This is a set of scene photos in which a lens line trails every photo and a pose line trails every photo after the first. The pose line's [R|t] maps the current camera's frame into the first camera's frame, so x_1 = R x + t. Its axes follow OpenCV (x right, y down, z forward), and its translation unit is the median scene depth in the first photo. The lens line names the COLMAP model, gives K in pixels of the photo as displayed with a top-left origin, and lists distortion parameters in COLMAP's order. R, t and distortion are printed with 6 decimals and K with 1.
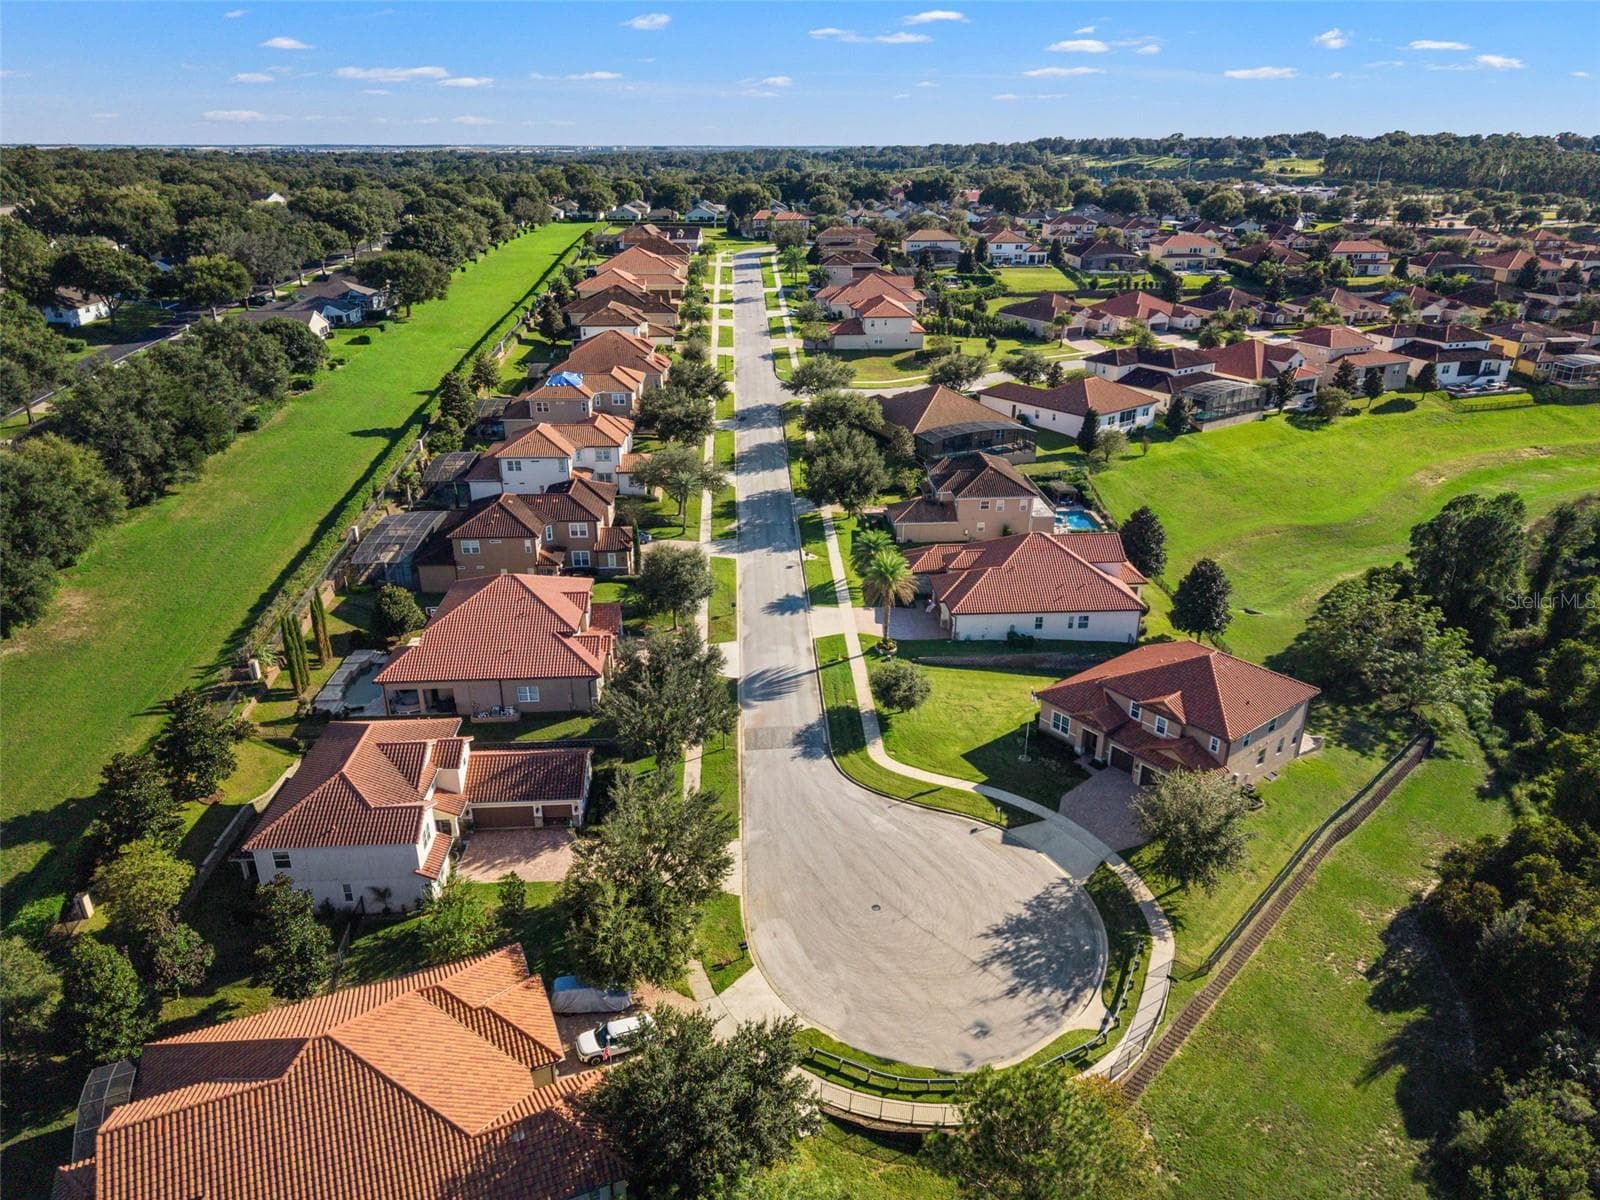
lens RADIAL K [[1057.4, 0, 800.5], [0, 1057.4, 615.7], [0, 0, 1]] dist [0.068927, -0.084482]
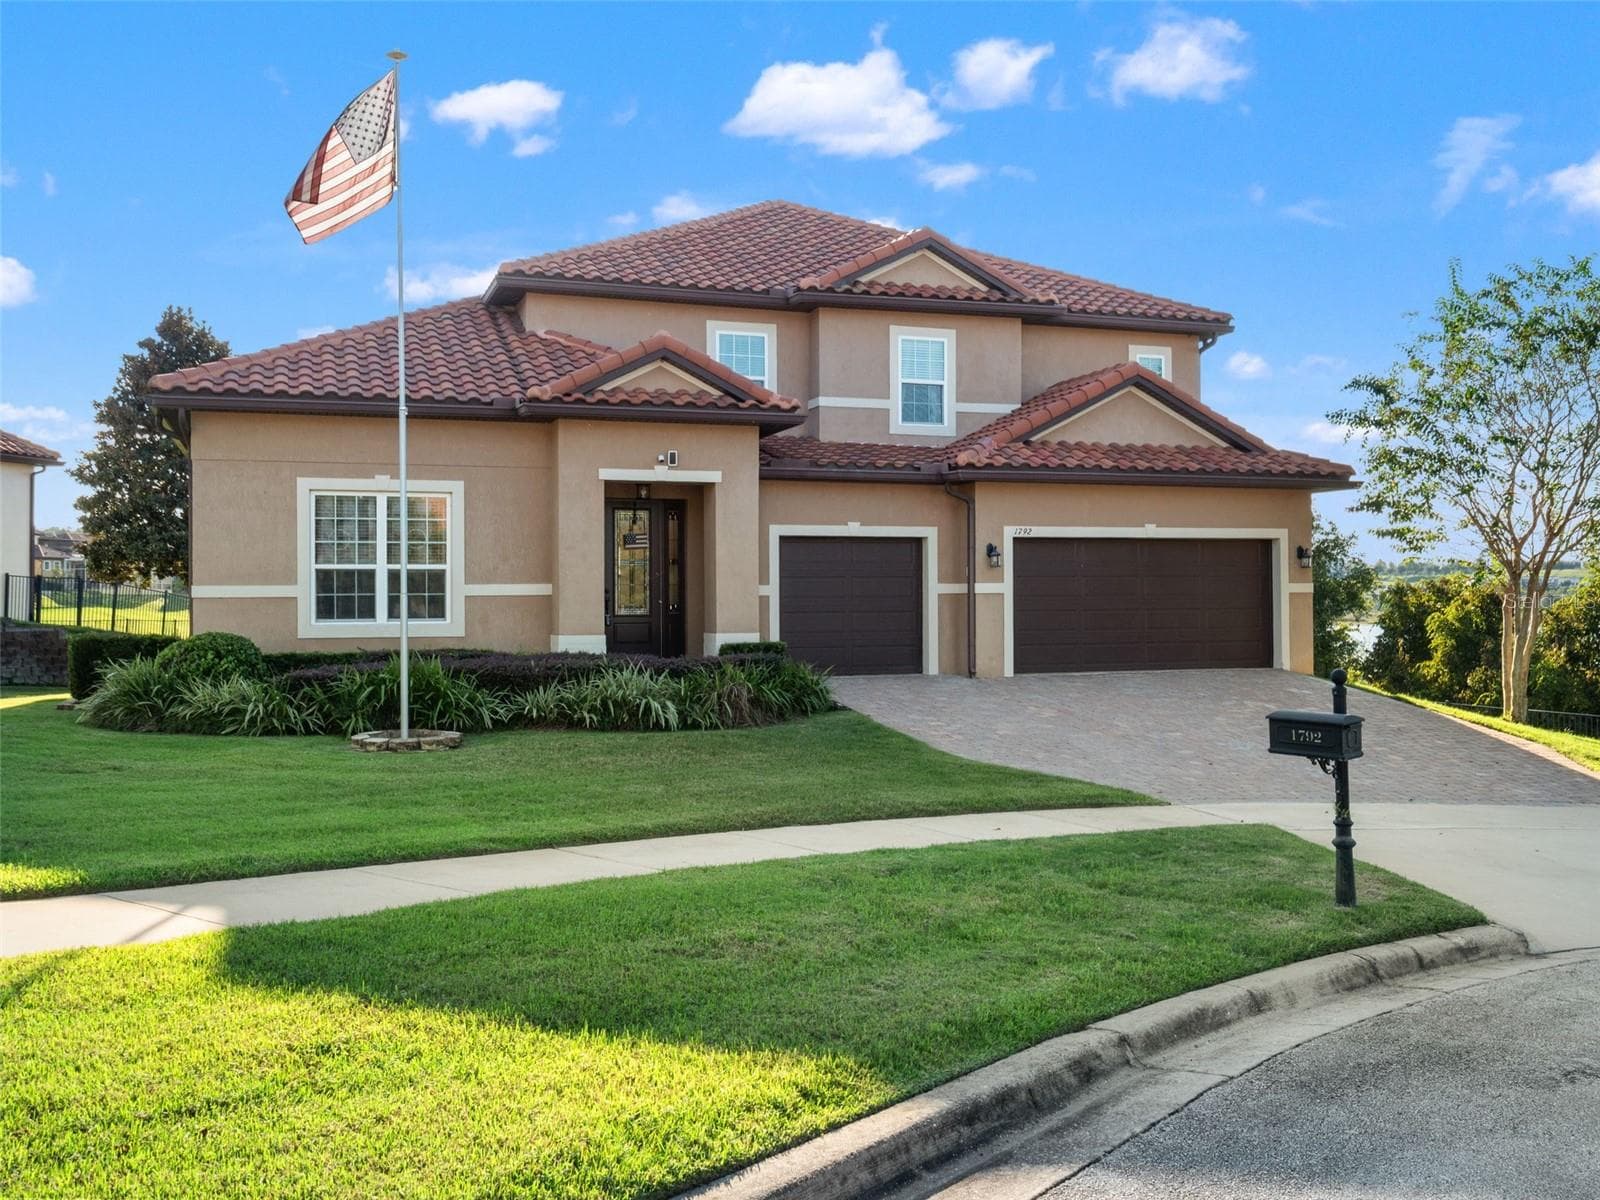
lens RADIAL K [[1479.0, 0, 803.1], [0, 1479.0, 595.2], [0, 0, 1]] dist [0.002328, 0.000148]
pose [[0.327201, 0.001703, 0.944953, 0.056571], [0.390012, 0.910608, -0.136687, 0.121190], [-0.860715, 0.413267, 0.297288, 0.693743]]
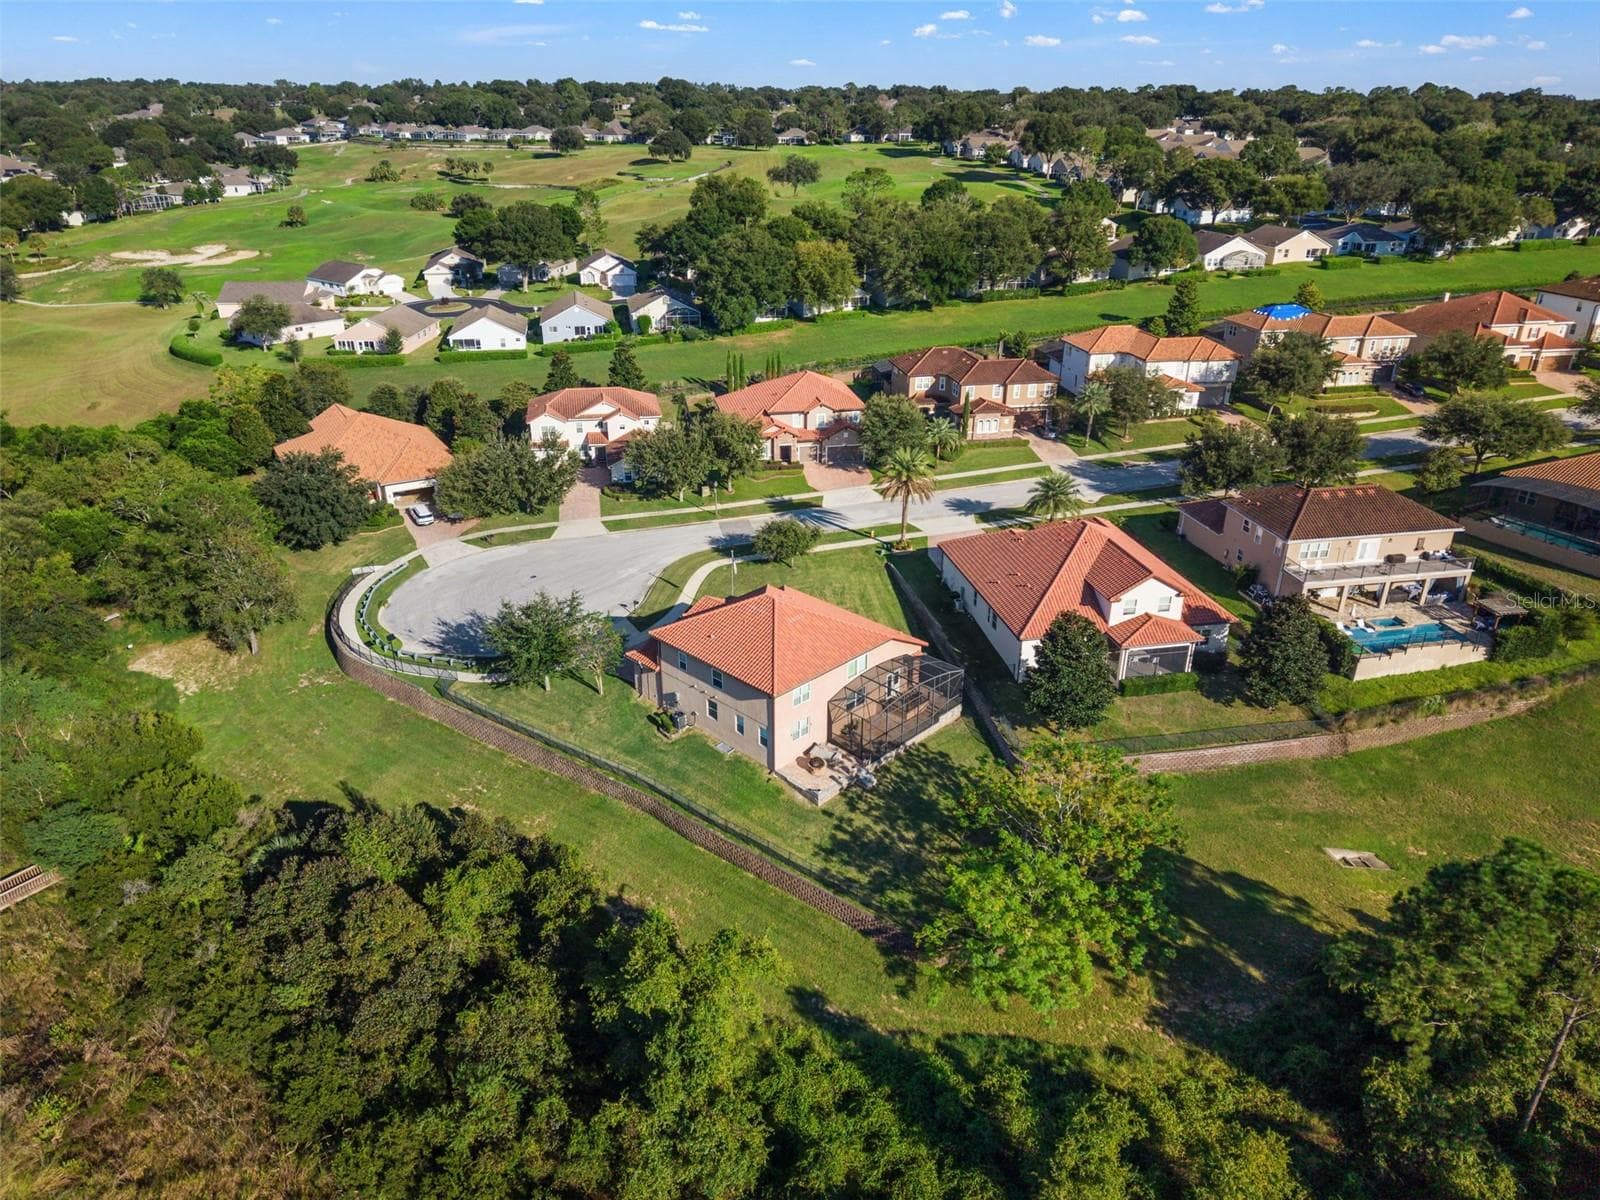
lens RADIAL K [[1069.8, 0, 800.0], [0, 1069.8, 600.0], [0, 0, 1]] dist [0.009125, -0.000501]
pose [[0.136599, 0.412431, -0.900689, 0.875140], [-0.410592, 0.851009, 0.327412, -0.191448], [0.901529, 0.325092, 0.285588, 0.577241]]
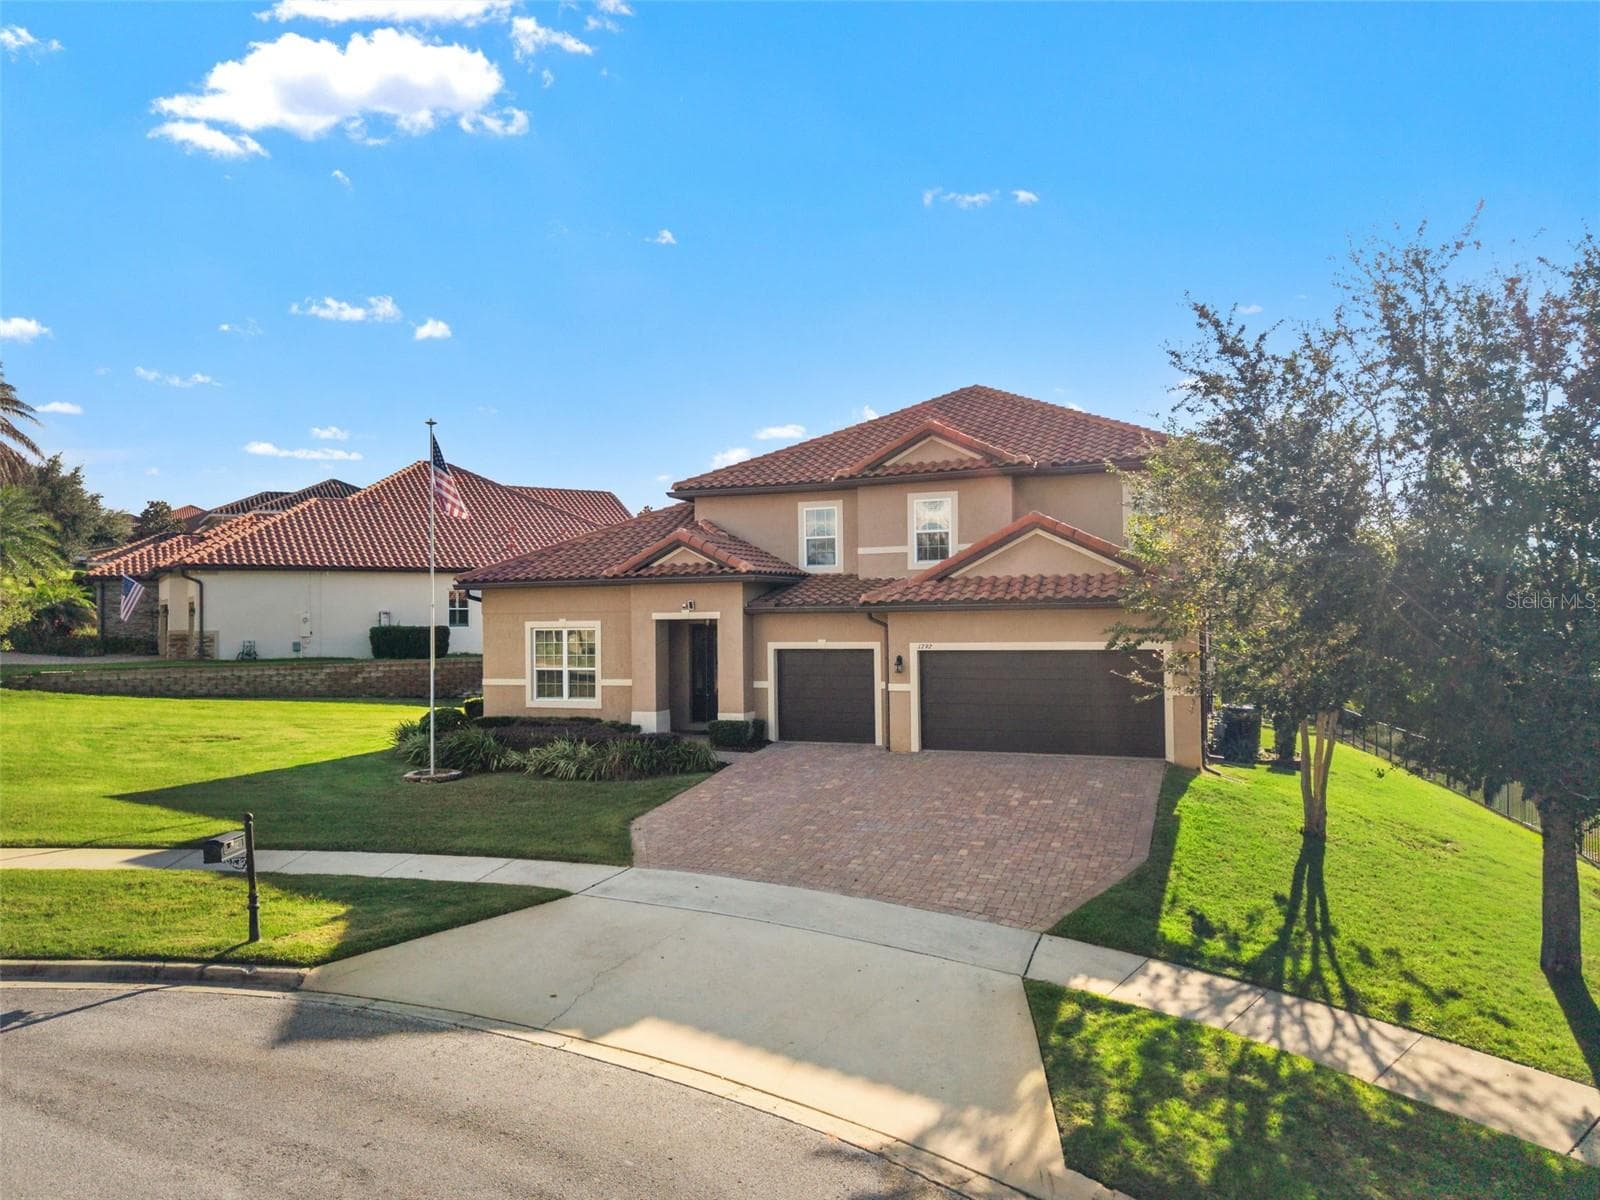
lens RADIAL K [[1069.8, 0, 800.0], [0, 1069.8, 600.0], [0, 0, 1]] dist [0.009125, -0.000501]
pose [[0.862266, -0.003836, 0.506442, 0.124877], [0.219061, 0.904415, -0.366122, 0.153053], [-0.456629, 0.426636, 0.780686, 0.590058]]
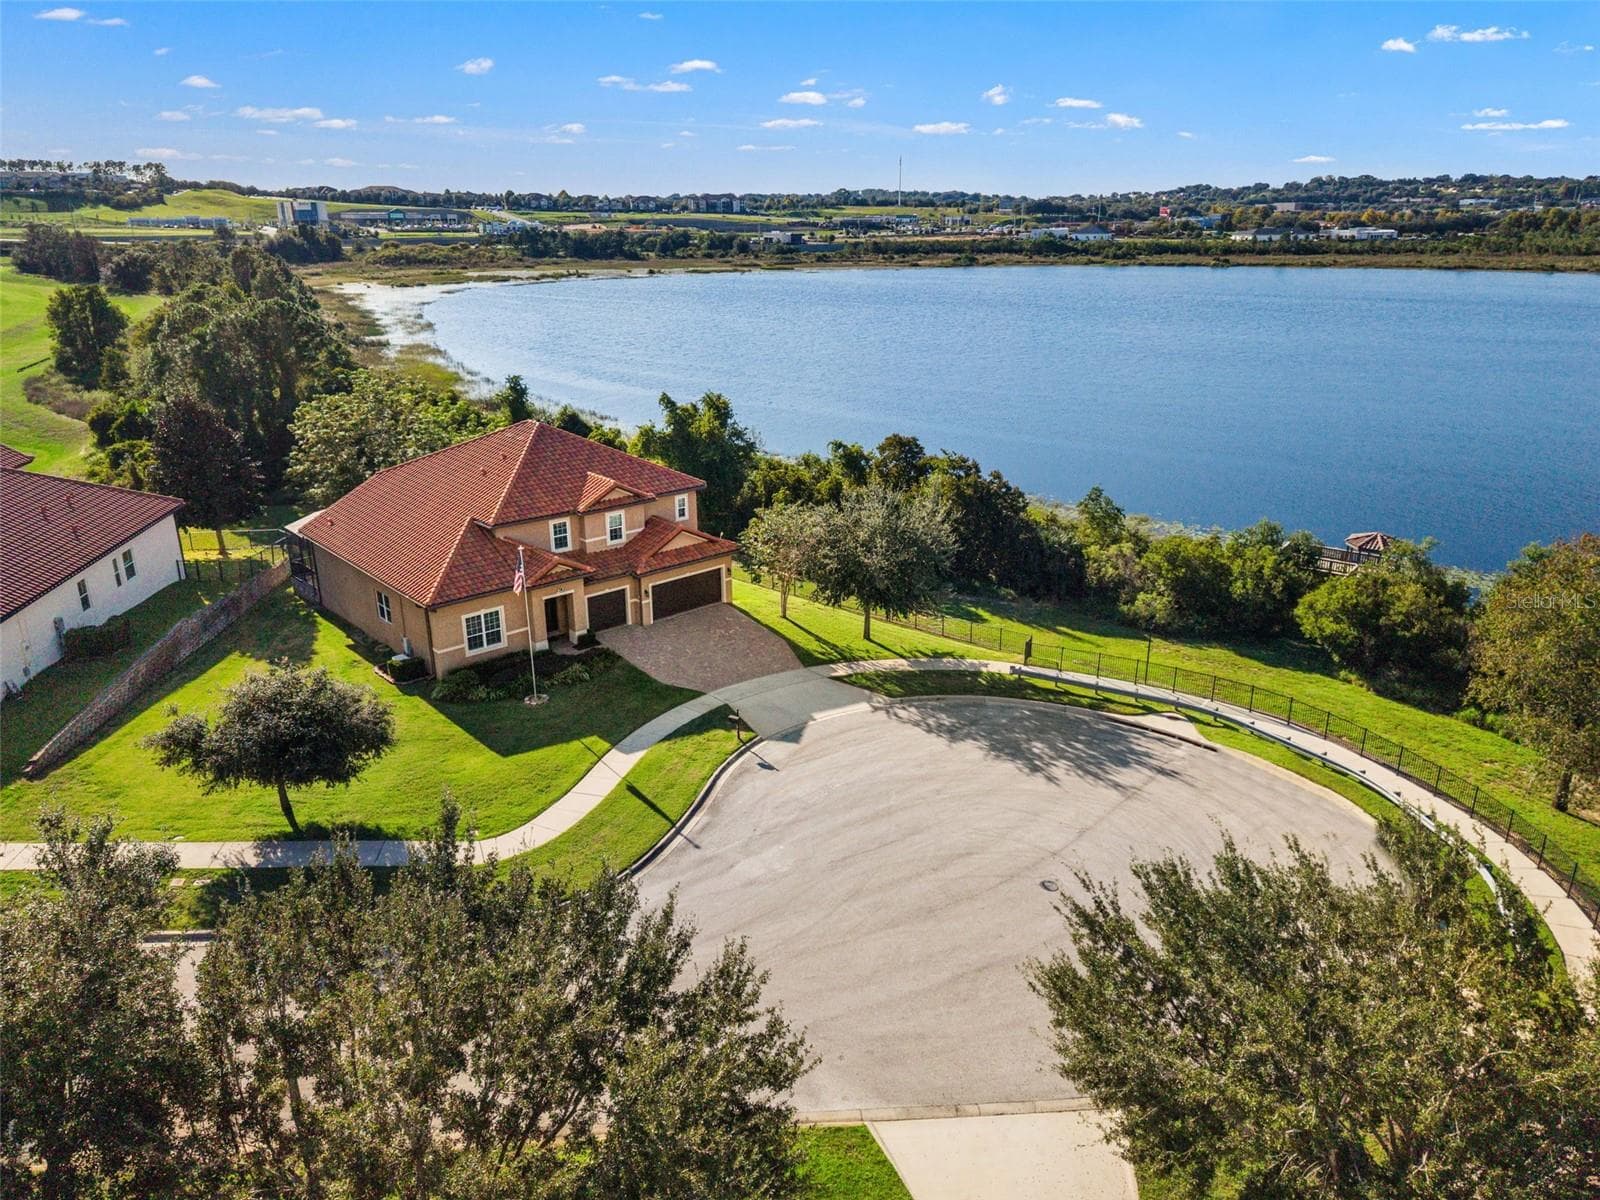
lens RADIAL K [[1098.1, 0, 806.3], [0, 1098.1, 598.2], [0, 0, 1]] dist [0.049948, -0.073669]
pose [[-0.069987, -0.335077, 0.939588, -0.207253], [0.405246, 0.851123, 0.333714, -0.021799], [-0.911525, 0.404120, 0.076221, 0.629402]]
